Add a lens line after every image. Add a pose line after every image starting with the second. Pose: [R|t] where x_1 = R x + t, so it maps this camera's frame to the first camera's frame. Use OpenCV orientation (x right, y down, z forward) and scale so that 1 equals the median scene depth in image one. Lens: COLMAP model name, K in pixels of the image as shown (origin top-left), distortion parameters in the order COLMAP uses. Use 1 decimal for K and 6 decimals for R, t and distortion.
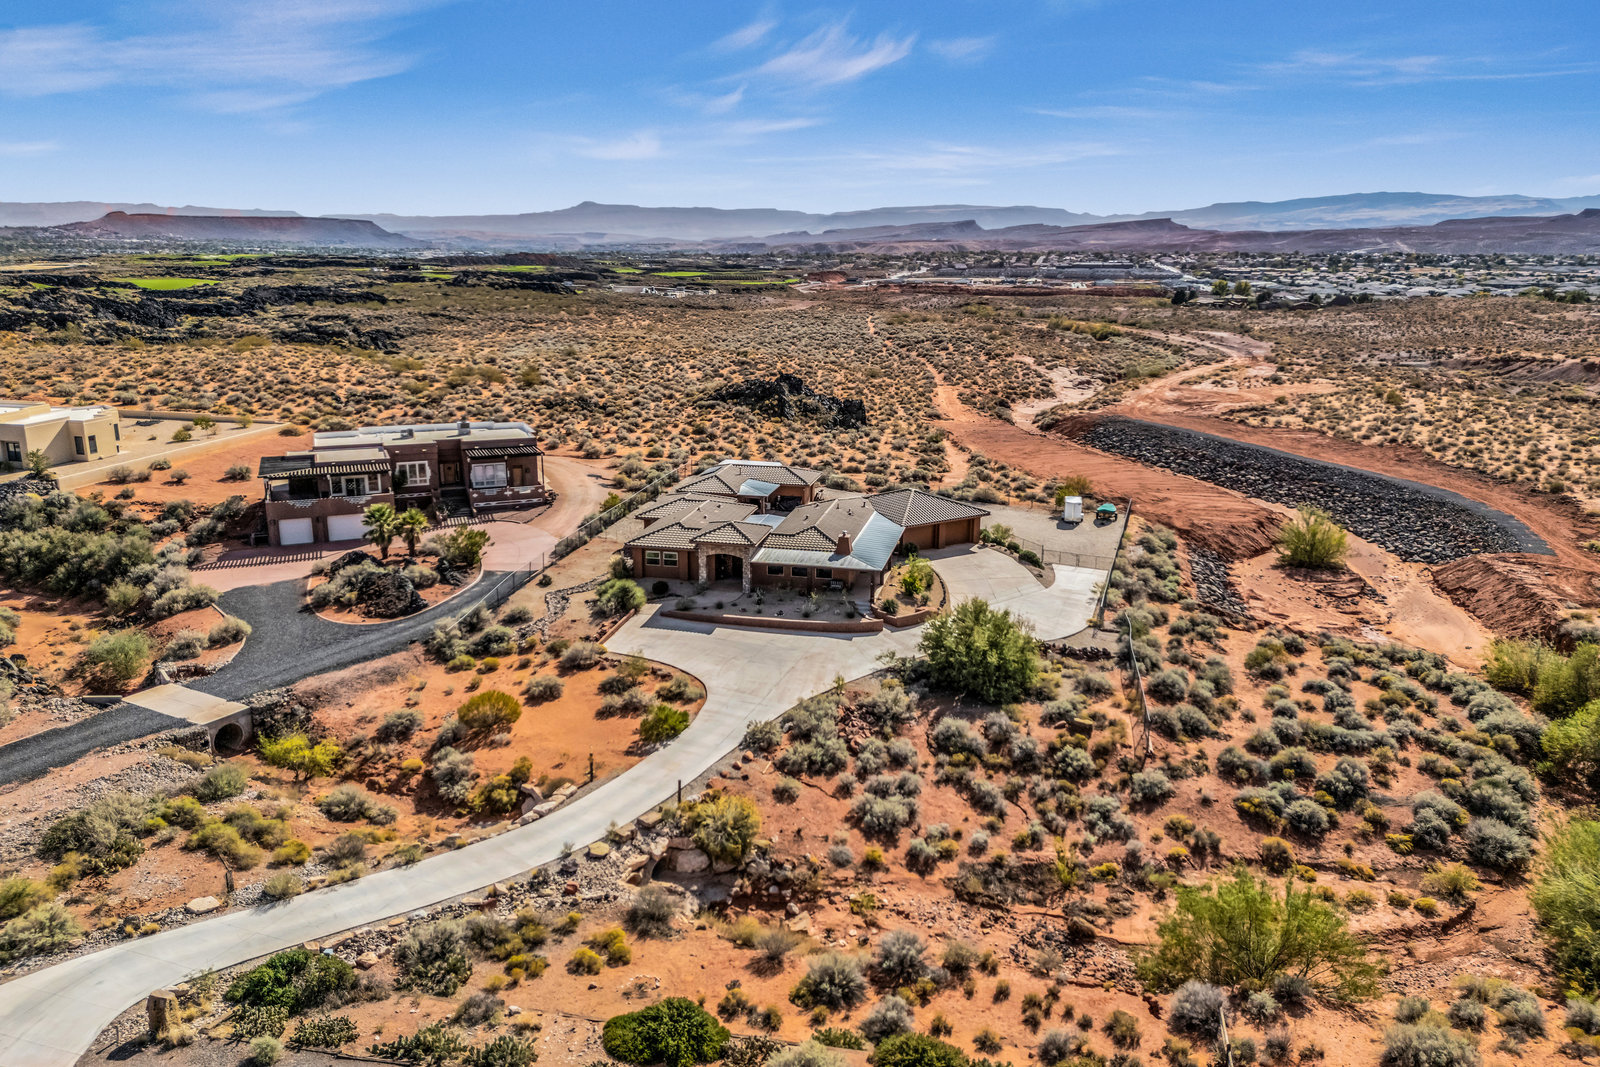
lens RADIAL K [[1178.8, 0, 800.0], [0, 1178.8, 533.5], [0, 0, 1]] dist [0.113421, -0.134526]
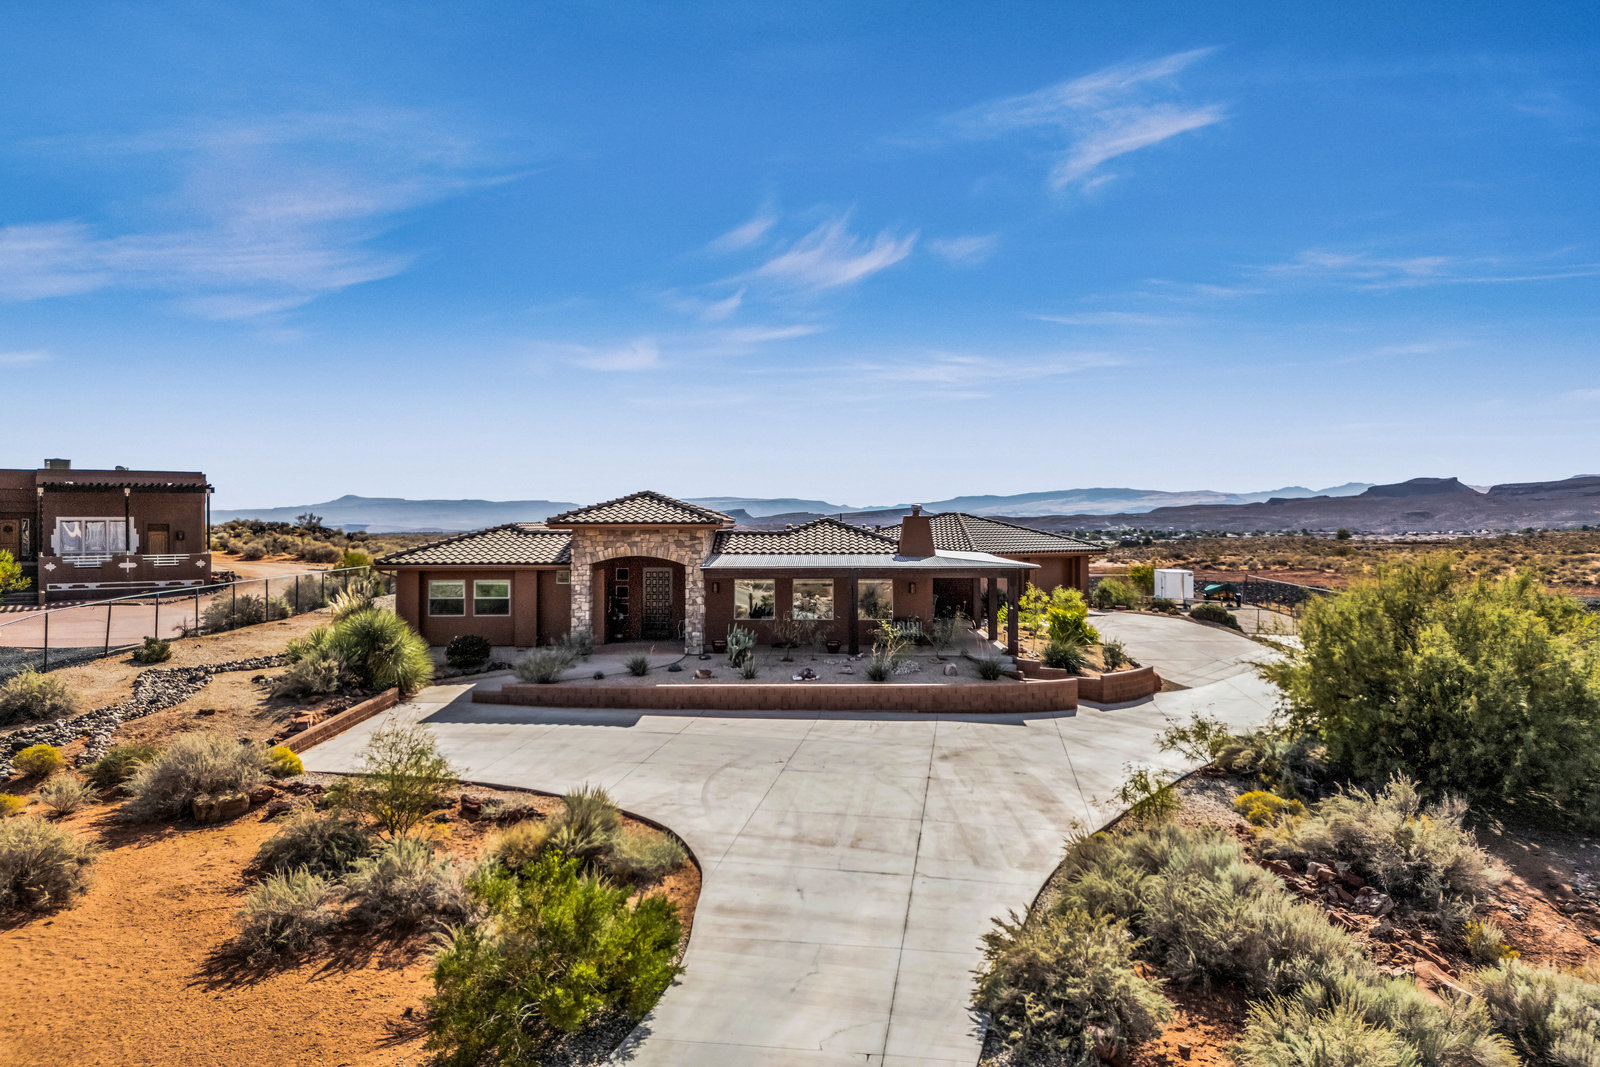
lens RADIAL K [[1166.3, 0, 800.0], [0, 1166.3, 533.5], [0, 0, 1]] dist [0.102394, -0.127089]
pose [[0.981157, -0.007688, 0.193059, -0.085597], [0.054189, 0.970054, -0.236769, 0.105670], [-0.185457, 0.242769, 0.952192, 0.598209]]
